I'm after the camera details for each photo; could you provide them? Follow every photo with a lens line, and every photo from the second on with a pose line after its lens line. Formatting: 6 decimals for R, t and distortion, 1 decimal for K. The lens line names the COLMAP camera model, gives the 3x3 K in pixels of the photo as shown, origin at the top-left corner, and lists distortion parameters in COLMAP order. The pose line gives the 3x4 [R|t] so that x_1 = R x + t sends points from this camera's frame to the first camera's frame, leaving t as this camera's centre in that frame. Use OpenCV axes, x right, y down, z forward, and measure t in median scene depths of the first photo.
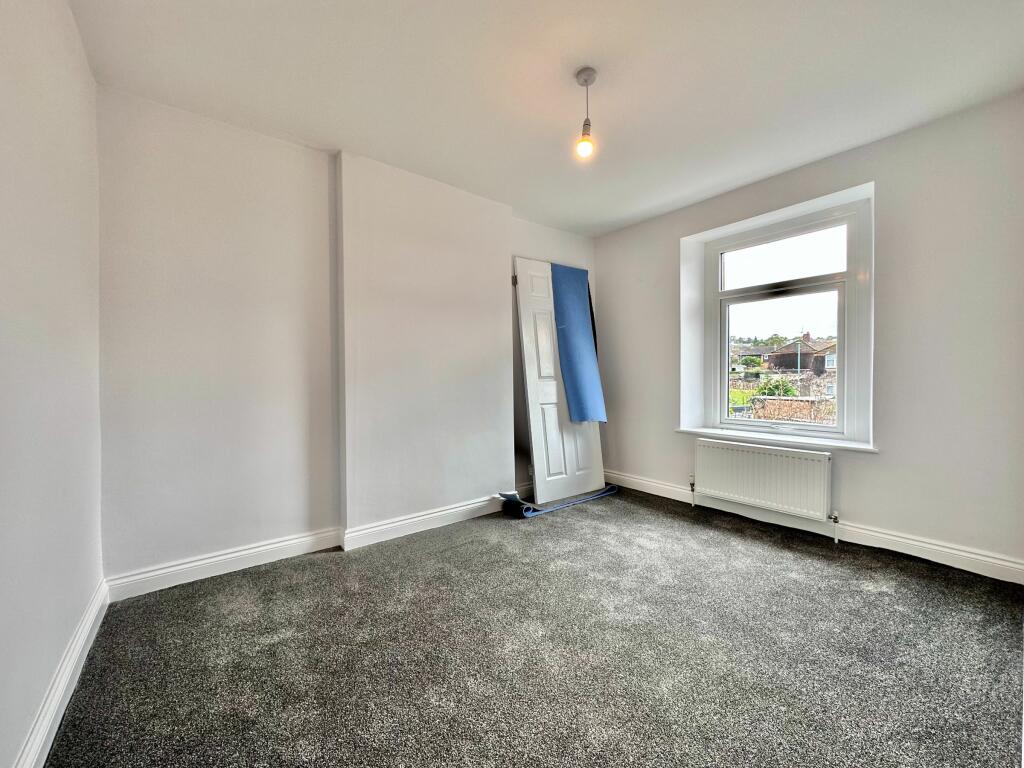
lens RADIAL K [[409.0, 0, 512.0], [0, 409.0, 384.0], [0, 0, 1]] dist [-0.001775, -0.000149]
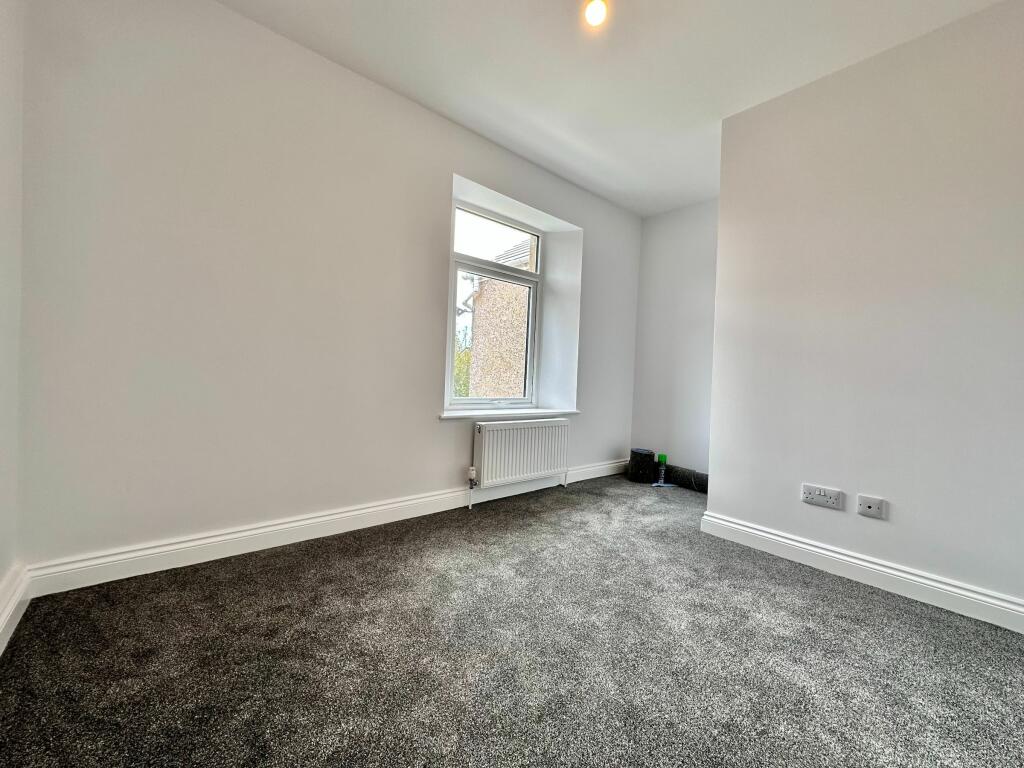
lens RADIAL K [[409.0, 0, 512.0], [0, 409.0, 384.0], [0, 0, 1]] dist [-0.001775, -0.000149]
pose [[-0.042267, -0.000555, 0.999106, -0.382133], [-0.022829, 0.999739, -0.000410, 0.057976], [-0.998845, -0.022826, -0.042269, 1.016649]]
